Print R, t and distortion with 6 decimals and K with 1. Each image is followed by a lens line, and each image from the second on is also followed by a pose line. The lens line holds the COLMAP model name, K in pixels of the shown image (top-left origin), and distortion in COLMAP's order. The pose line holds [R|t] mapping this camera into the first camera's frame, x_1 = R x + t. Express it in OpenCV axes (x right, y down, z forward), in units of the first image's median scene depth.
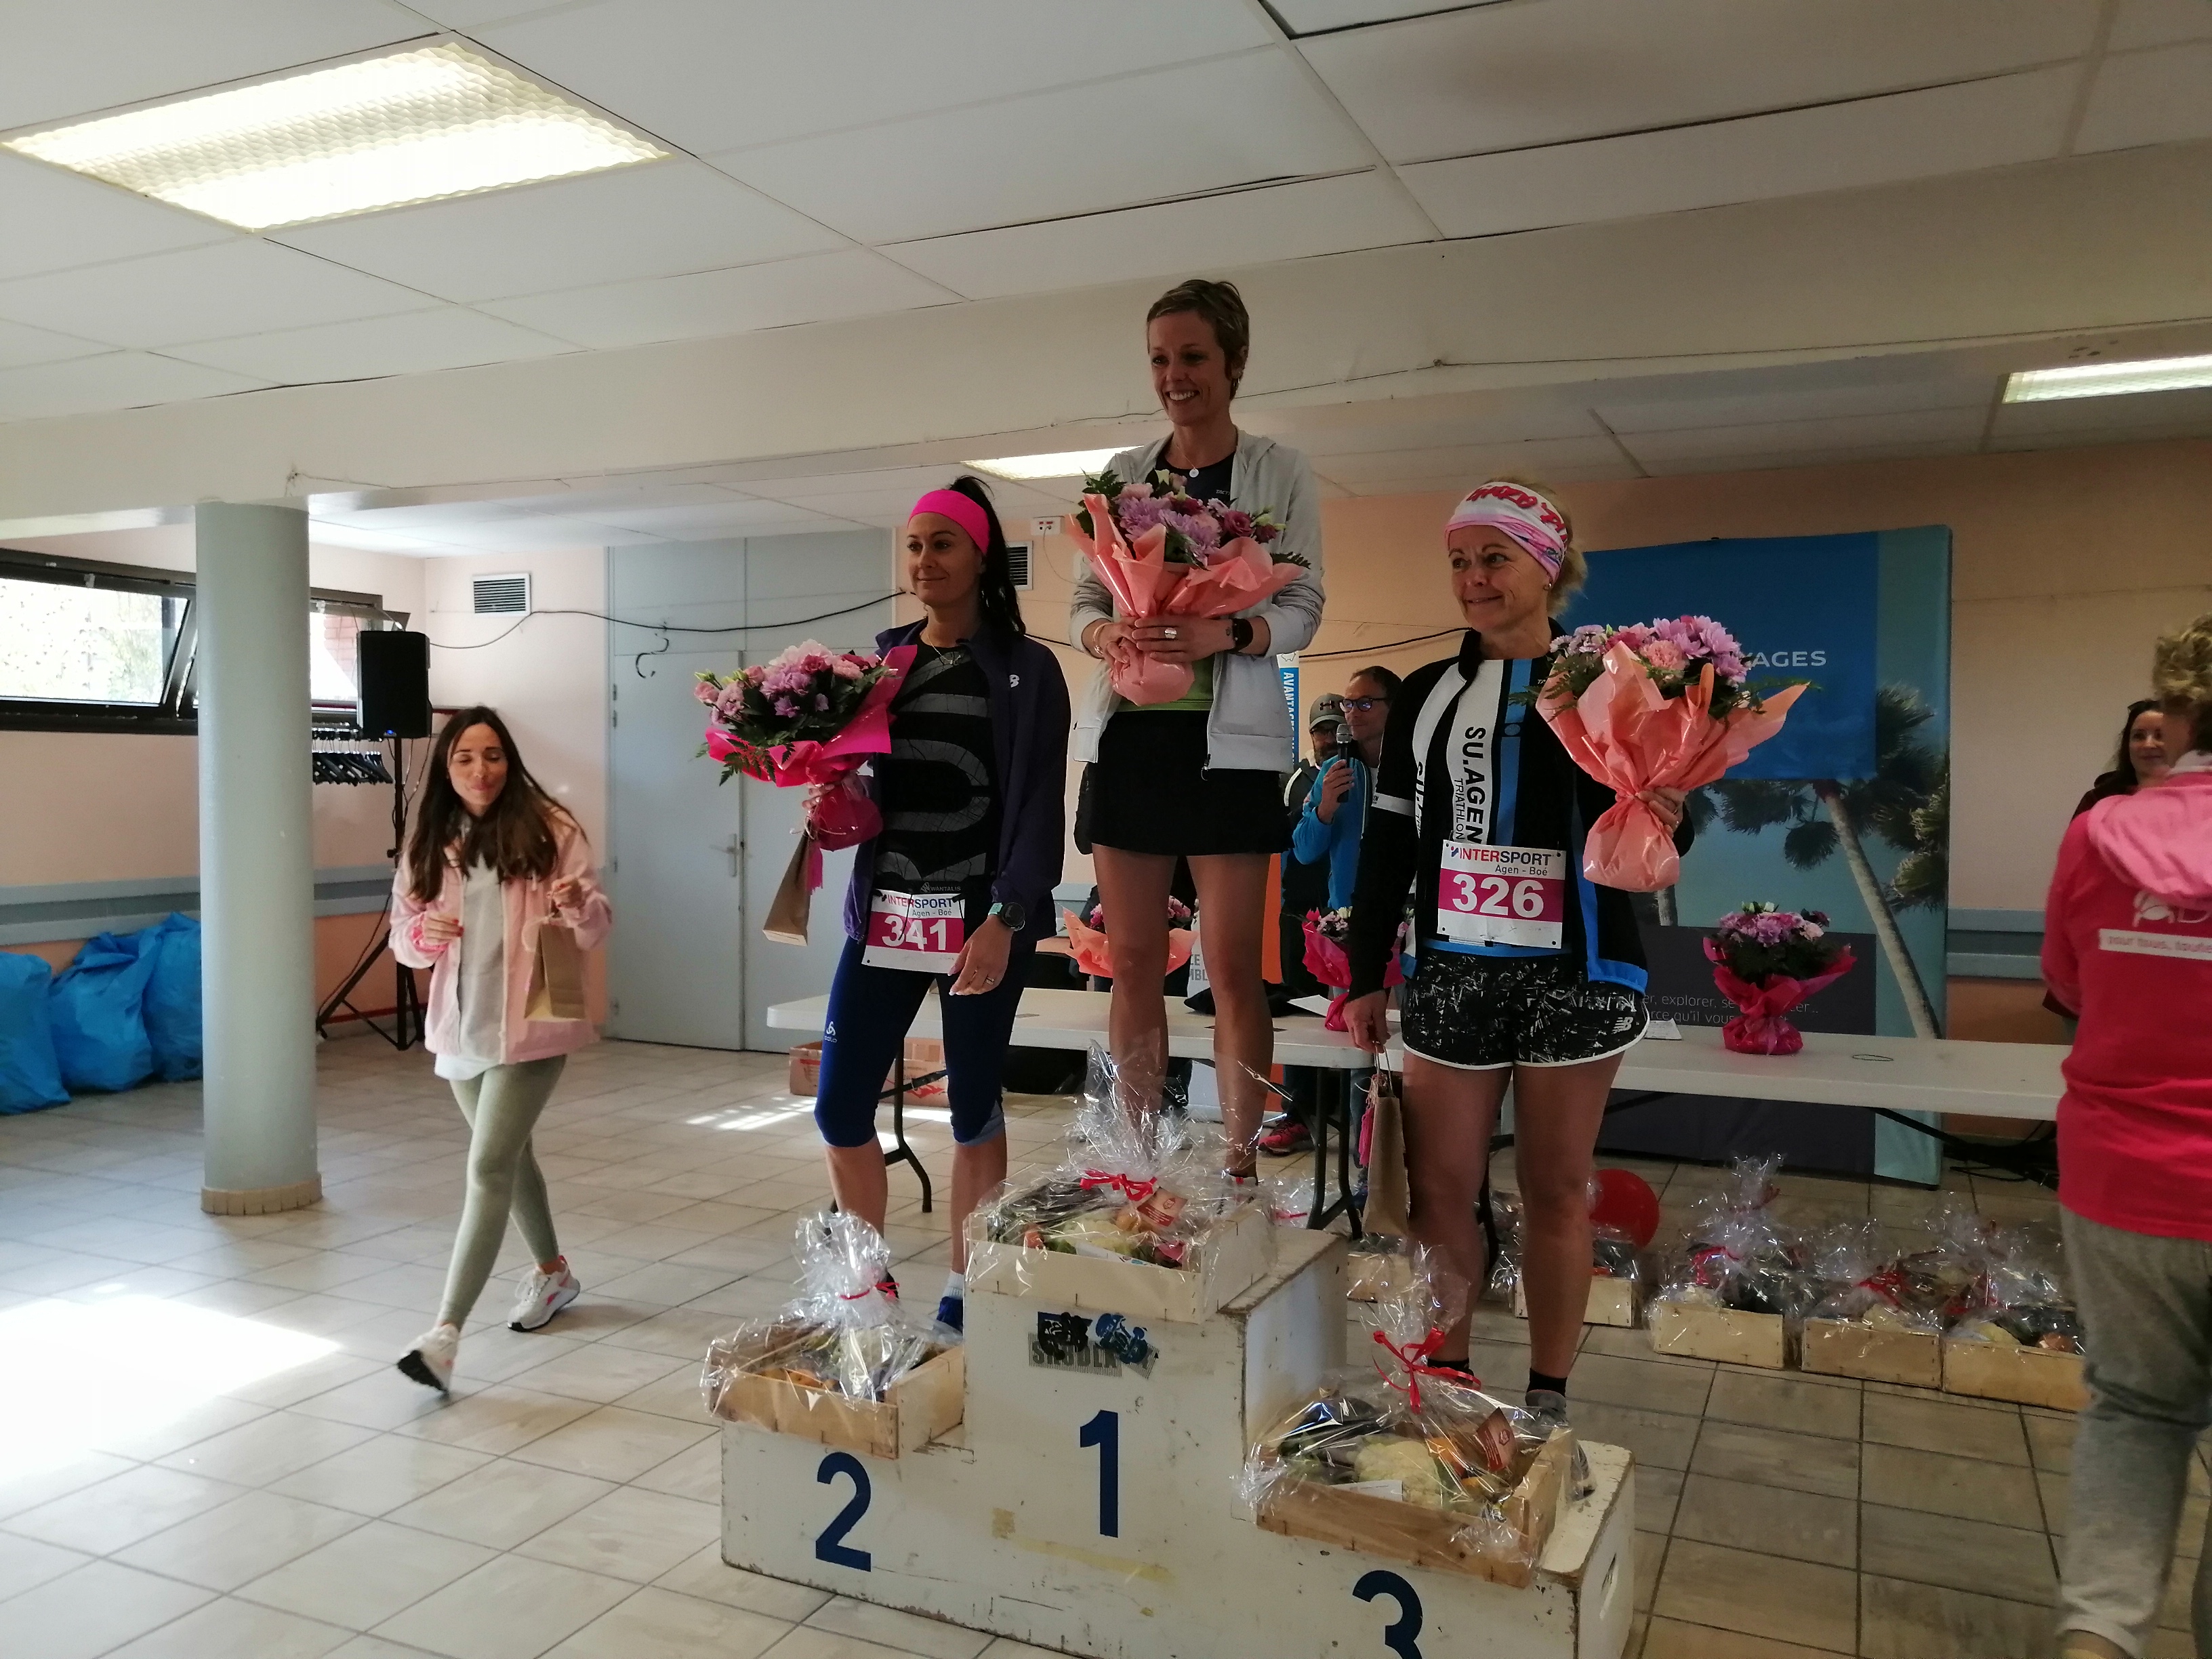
lens RADIAL K [[1719.3, 0, 1106.0], [0, 1719.3, 829.5], [0, 0, 1]] dist [-0.008998, 0.048117]
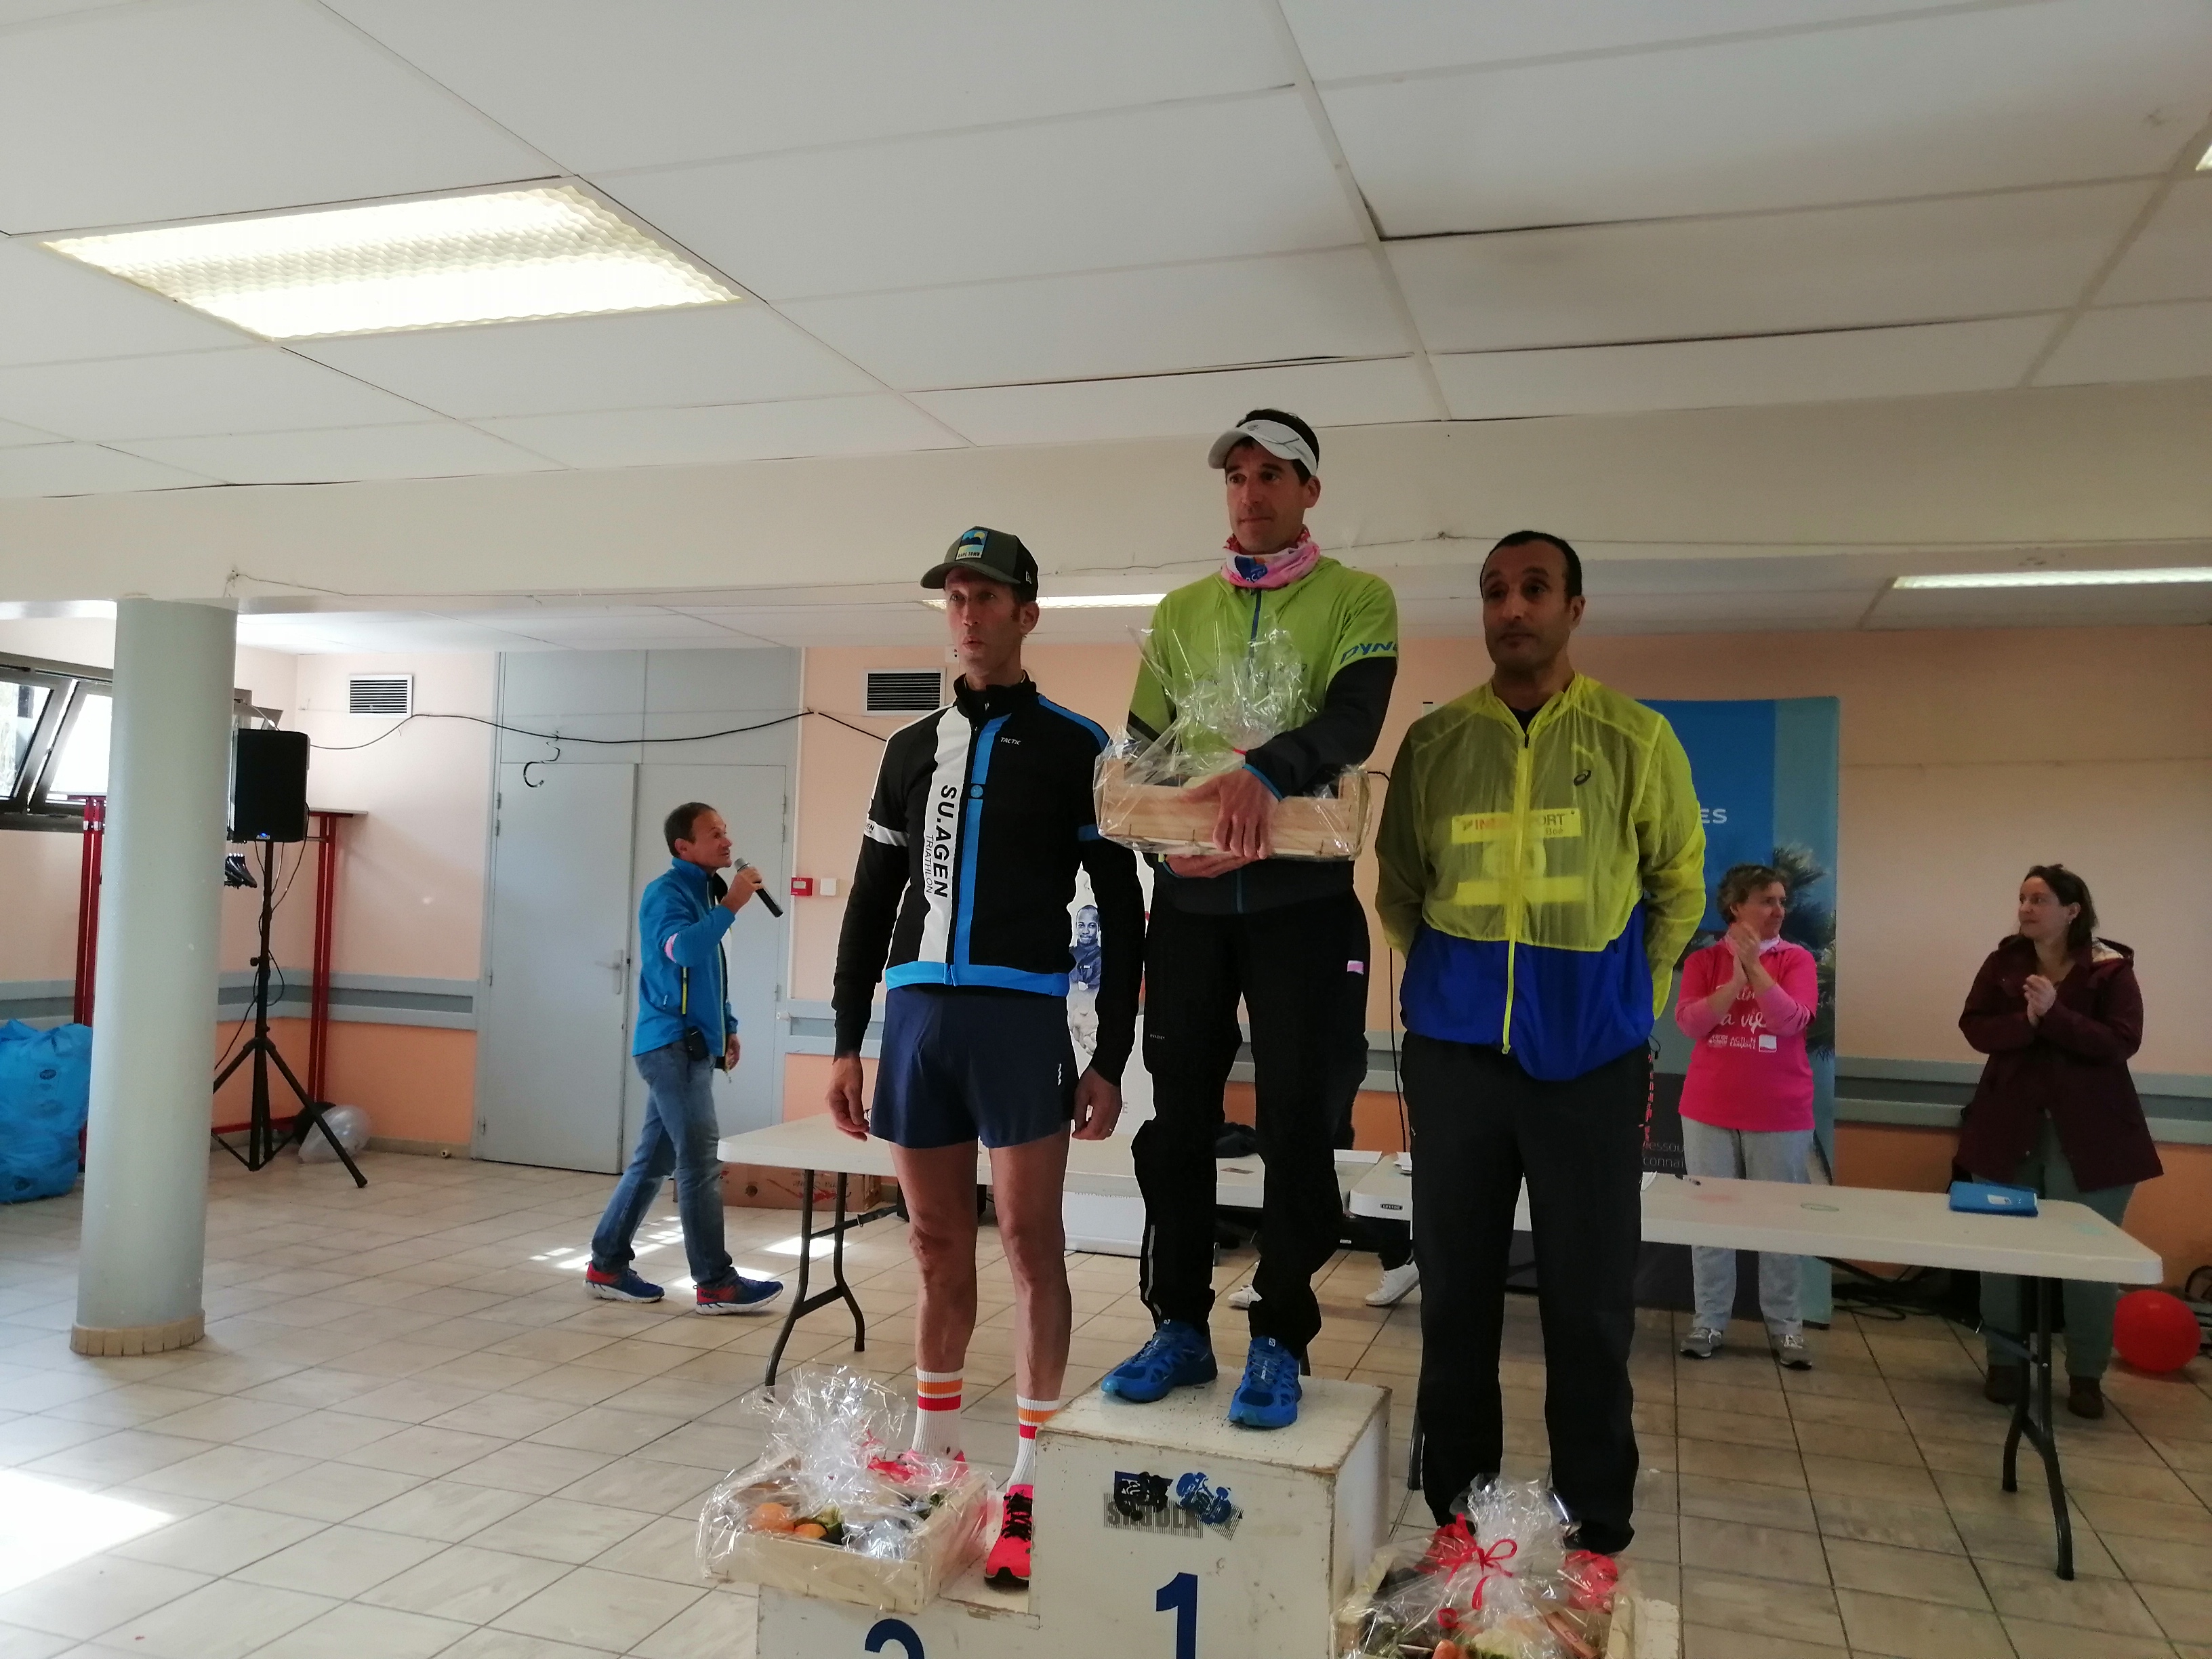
lens RADIAL K [[1719.3, 0, 1106.0], [0, 1719.3, 829.5], [0, 0, 1]] dist [-0.008998, 0.048117]
pose [[0.993355, 0.034176, 0.109898, -0.112005], [-0.026794, 0.997328, -0.067958, -0.014369], [-0.111927, 0.064562, 0.991617, -0.005230]]
